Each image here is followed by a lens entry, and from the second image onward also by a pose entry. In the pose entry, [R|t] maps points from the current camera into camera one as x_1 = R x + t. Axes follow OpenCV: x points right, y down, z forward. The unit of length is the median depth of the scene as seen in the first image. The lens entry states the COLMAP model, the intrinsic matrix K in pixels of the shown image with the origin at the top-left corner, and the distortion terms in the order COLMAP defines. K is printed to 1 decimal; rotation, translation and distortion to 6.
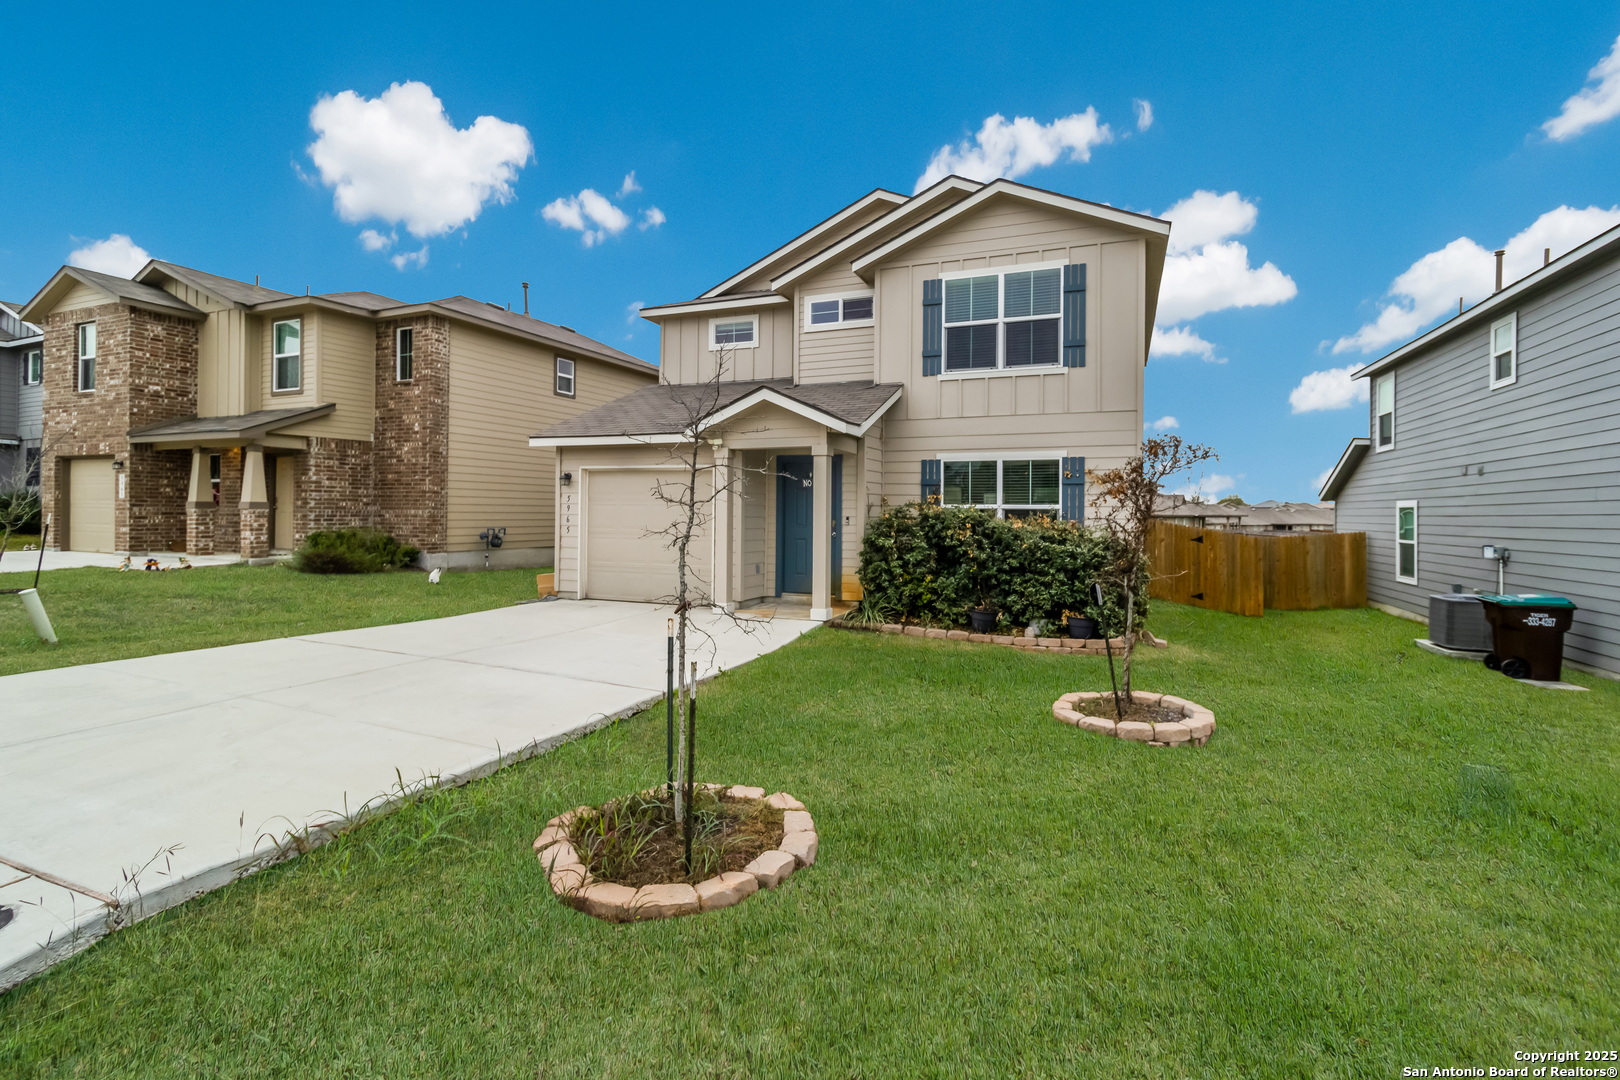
lens RADIAL K [[791.7, 0, 809.4], [0, 791.7, 509.2], [0, 0, 1]] dist [0.013741, 0.000886]
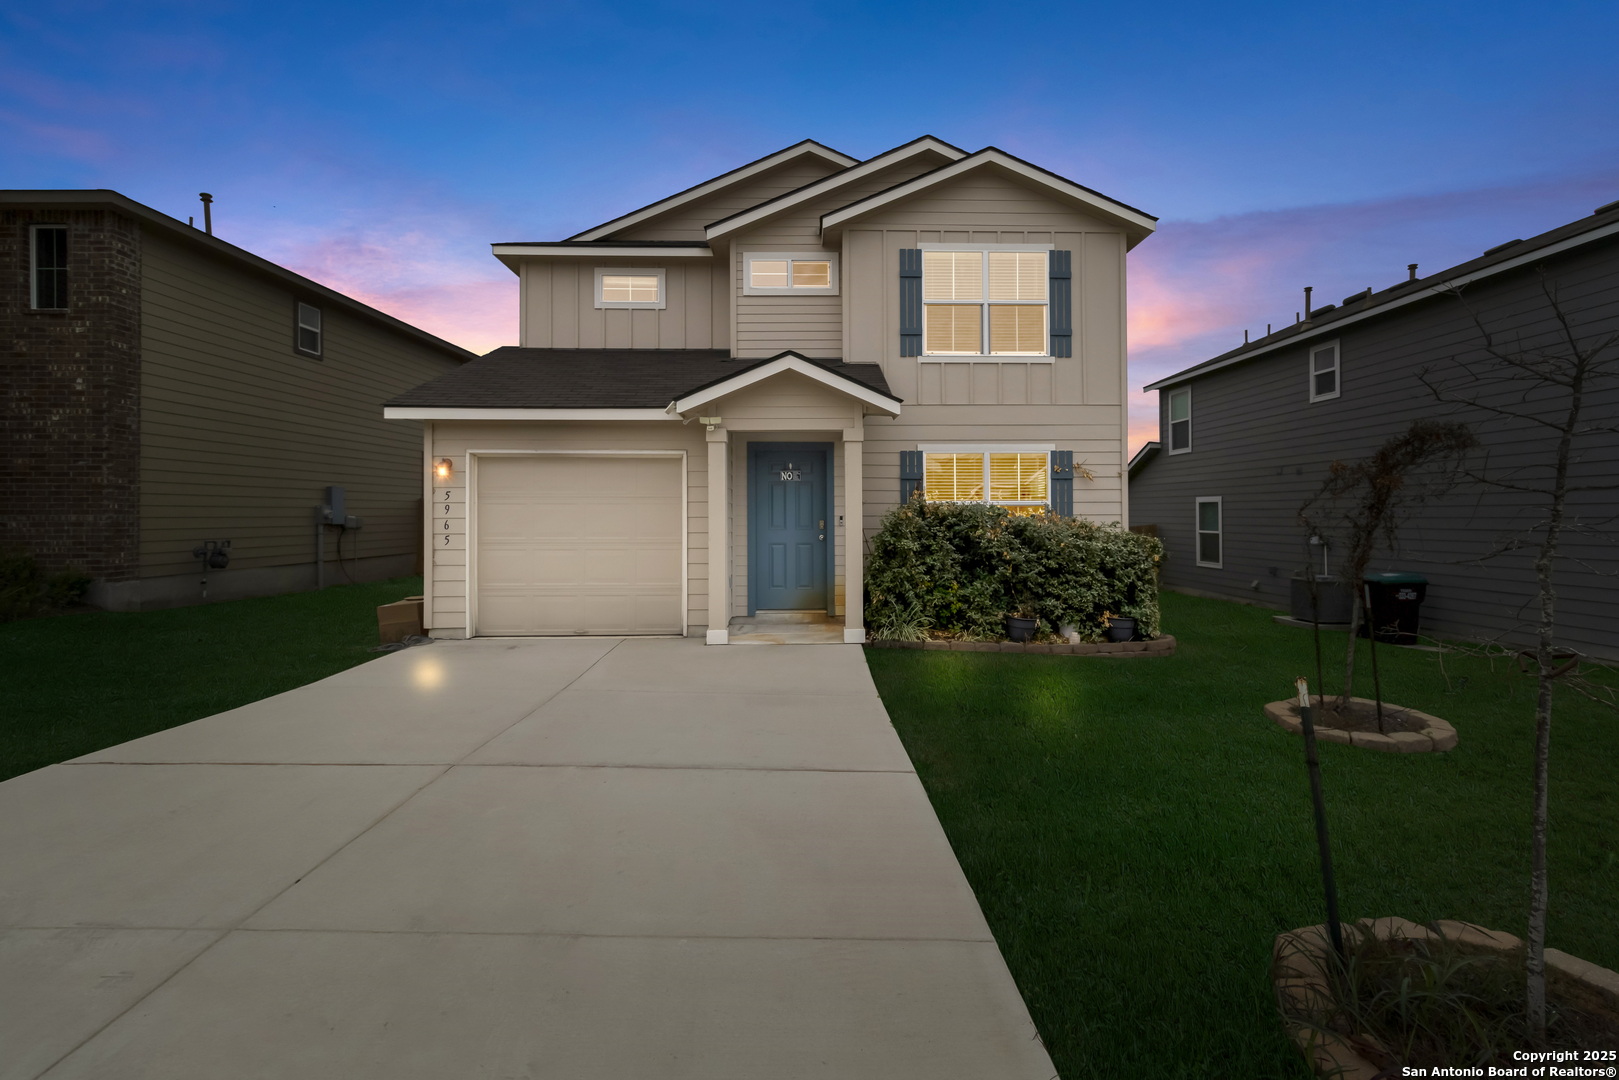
lens RADIAL K [[788.7, 0, 807.6], [0, 788.7, 506.8], [0, 0, 1]] dist [0.014661, 0.000275]
pose [[0.907177, -0.007765, 0.420678, -0.326180], [0.008766, 0.999961, -0.000446, -0.000277], [-0.420658, 0.004092, 0.907210, 0.243586]]
